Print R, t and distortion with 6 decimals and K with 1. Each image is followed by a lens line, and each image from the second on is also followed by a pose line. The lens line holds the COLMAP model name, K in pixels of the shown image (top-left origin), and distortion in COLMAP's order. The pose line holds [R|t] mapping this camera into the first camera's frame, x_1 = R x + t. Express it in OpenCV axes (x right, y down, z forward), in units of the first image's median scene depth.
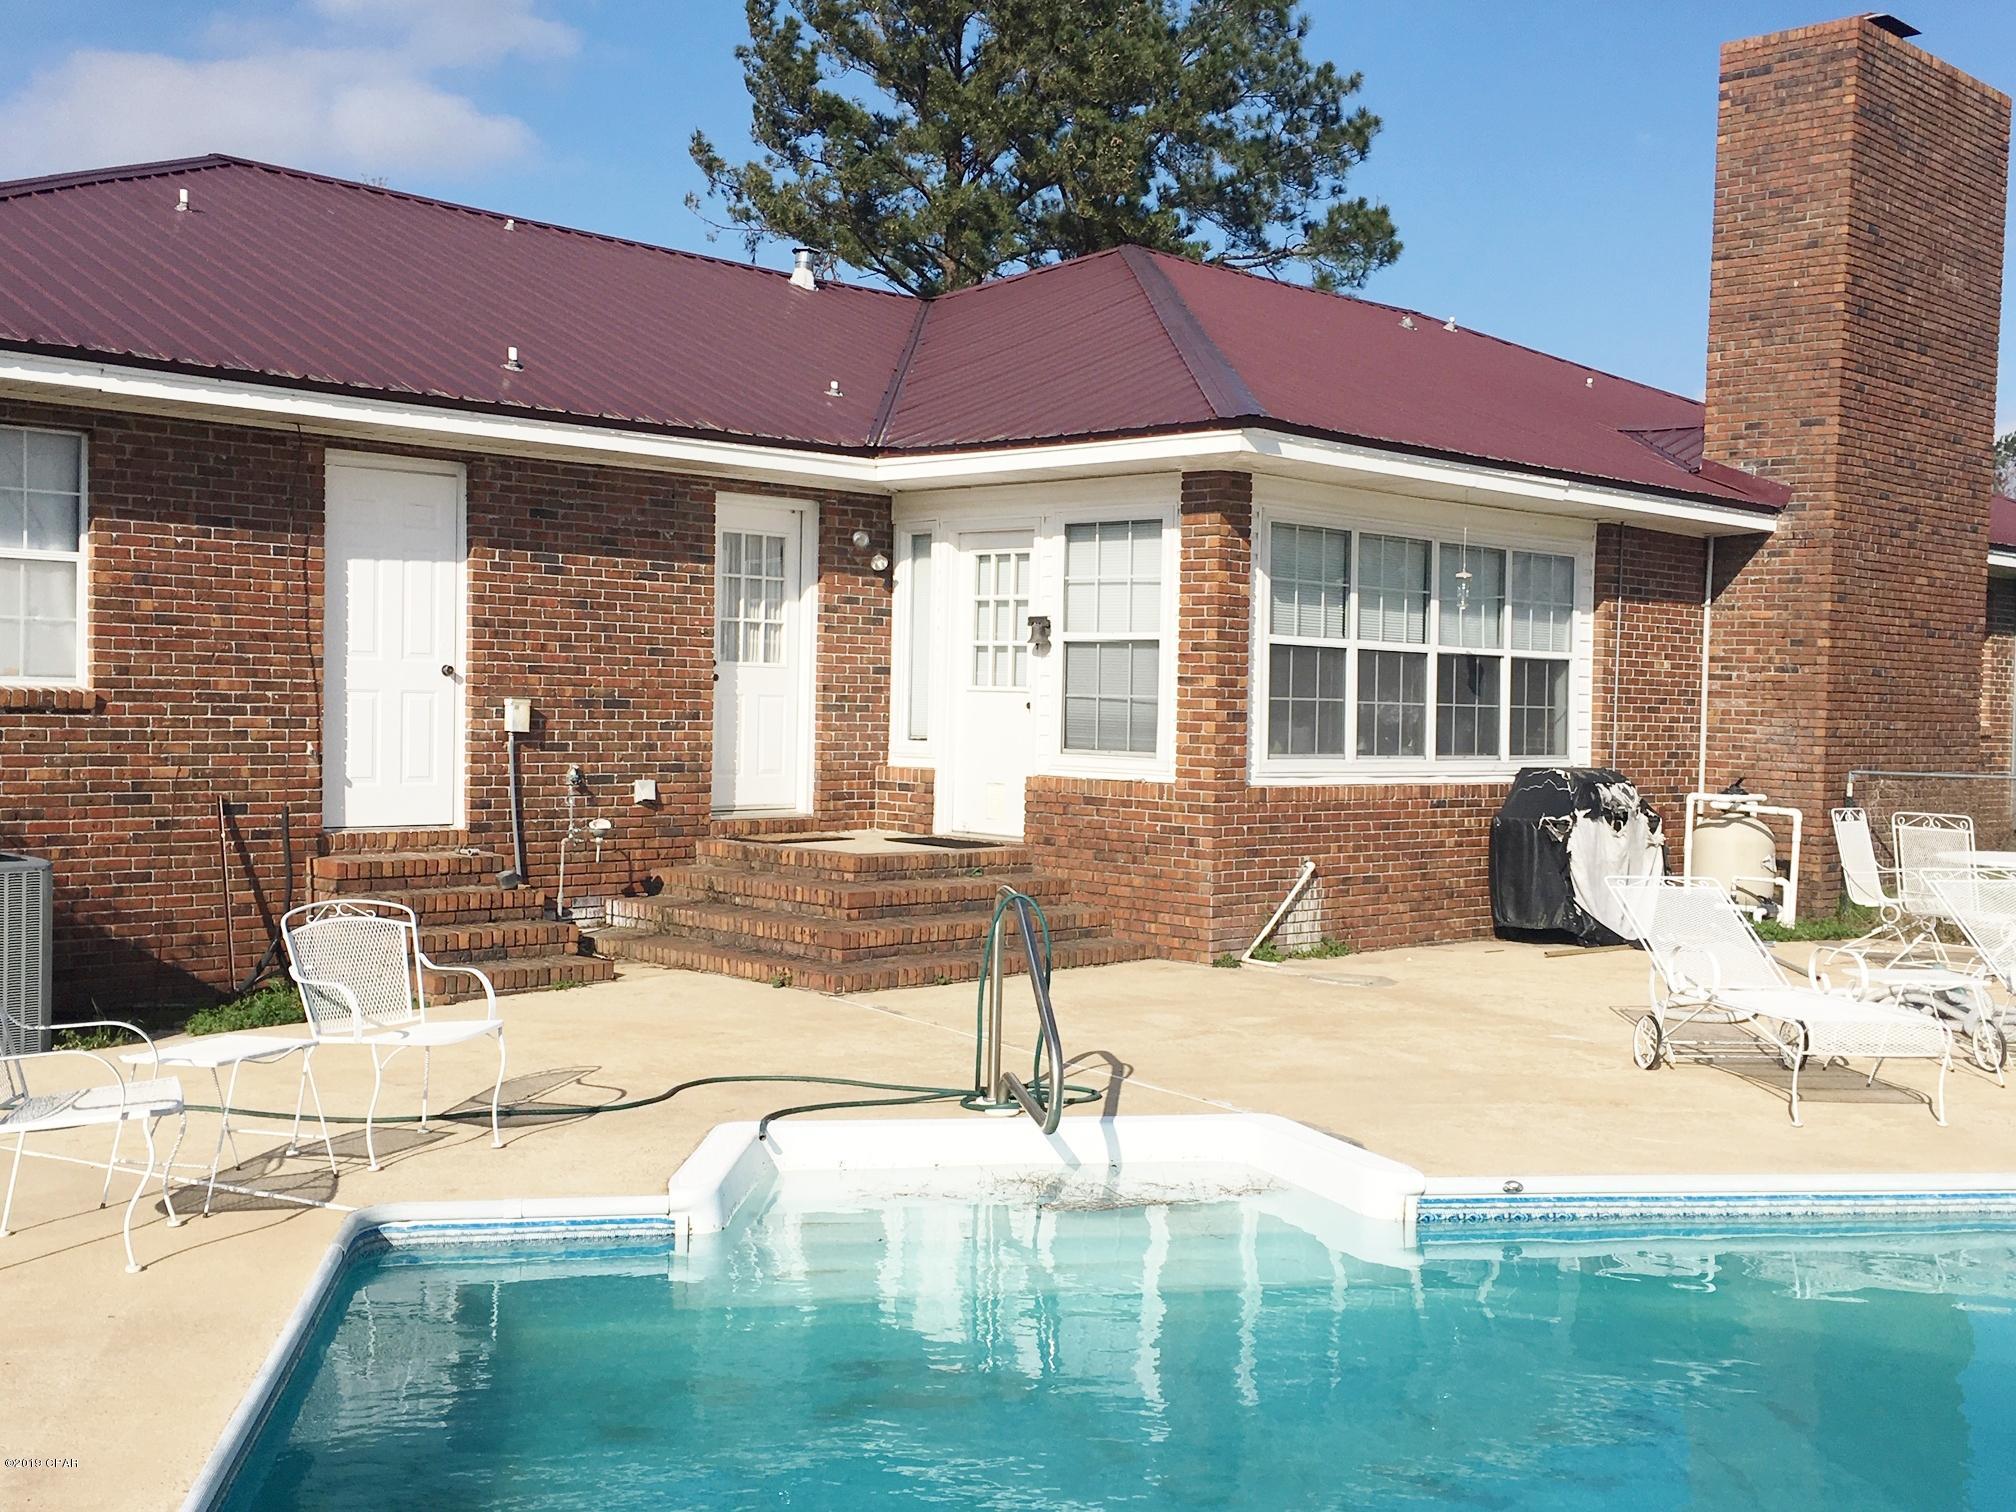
lens RADIAL K [[2235.6, 0, 1008.0], [0, 2235.6, 756.0], [0, 0, 1]] dist [0.094261, -0.037214]
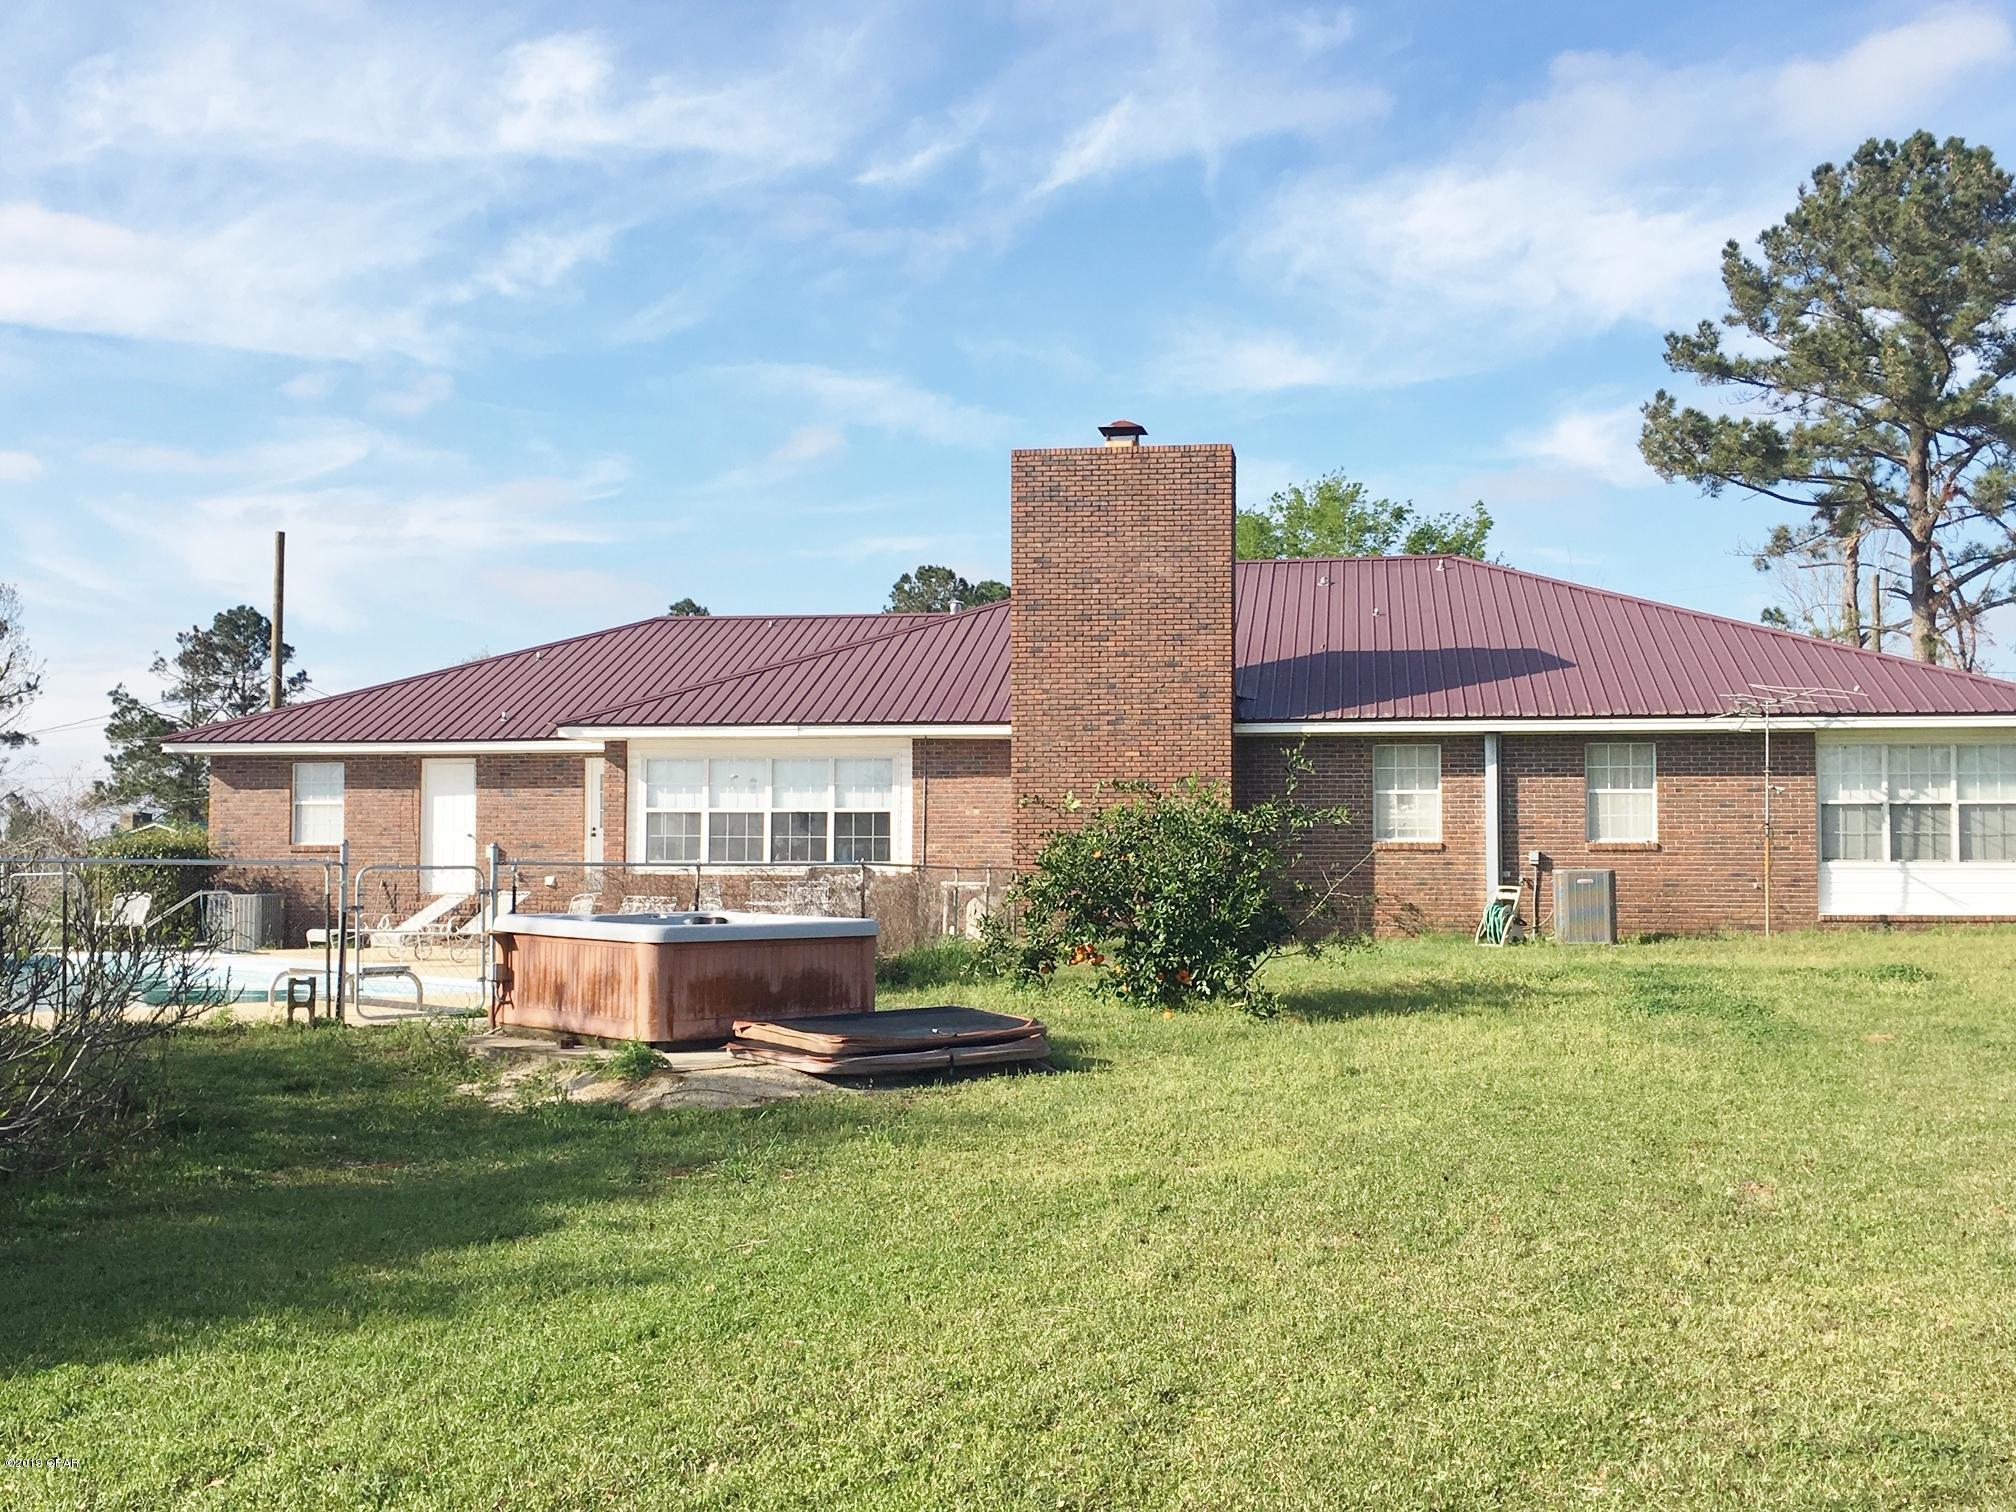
lens RADIAL K [[2235.6, 0, 1008.0], [0, 2235.6, 756.0], [0, 0, 1]] dist [0.094261, -0.037214]
pose [[0.570173, -0.062598, -0.819136, 2.302027], [-0.010892, 0.996429, -0.083728, 0.084686], [0.821452, 0.056662, 0.567455, -0.003894]]
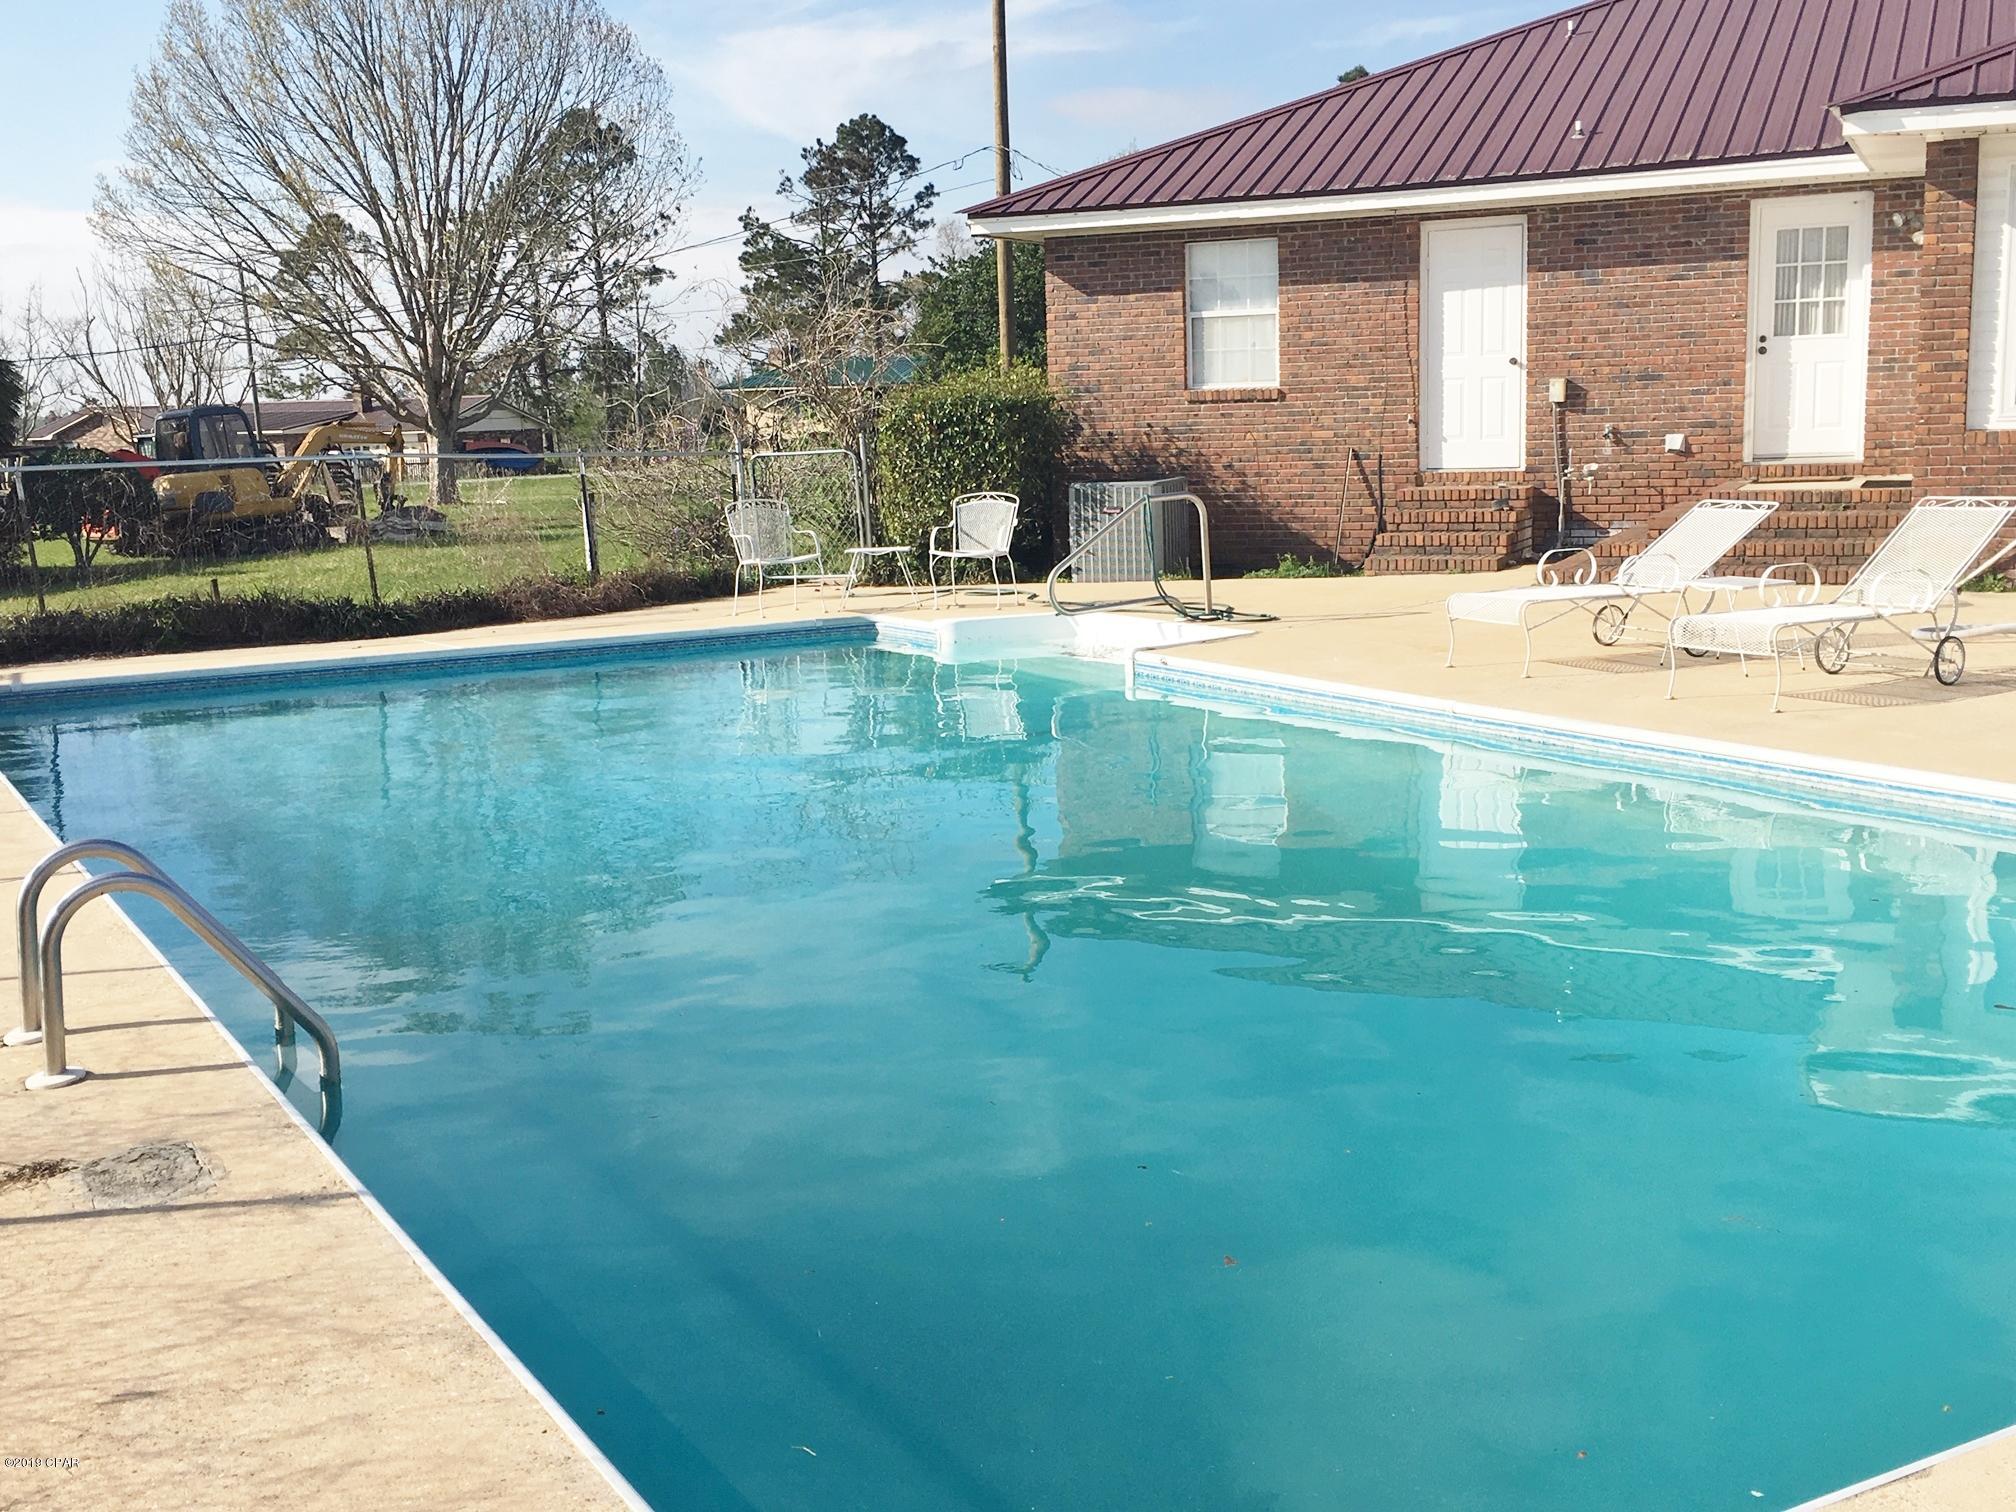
lens RADIAL K [[2235.6, 0, 1008.0], [0, 2235.6, 756.0], [0, 0, 1]] dist [0.094261, -0.037214]
pose [[0.343486, 0.117335, -0.931799, 1.026926], [0.012926, 0.991480, 0.129615, 0.022402], [0.939069, -0.056566, 0.339043, 0.173412]]
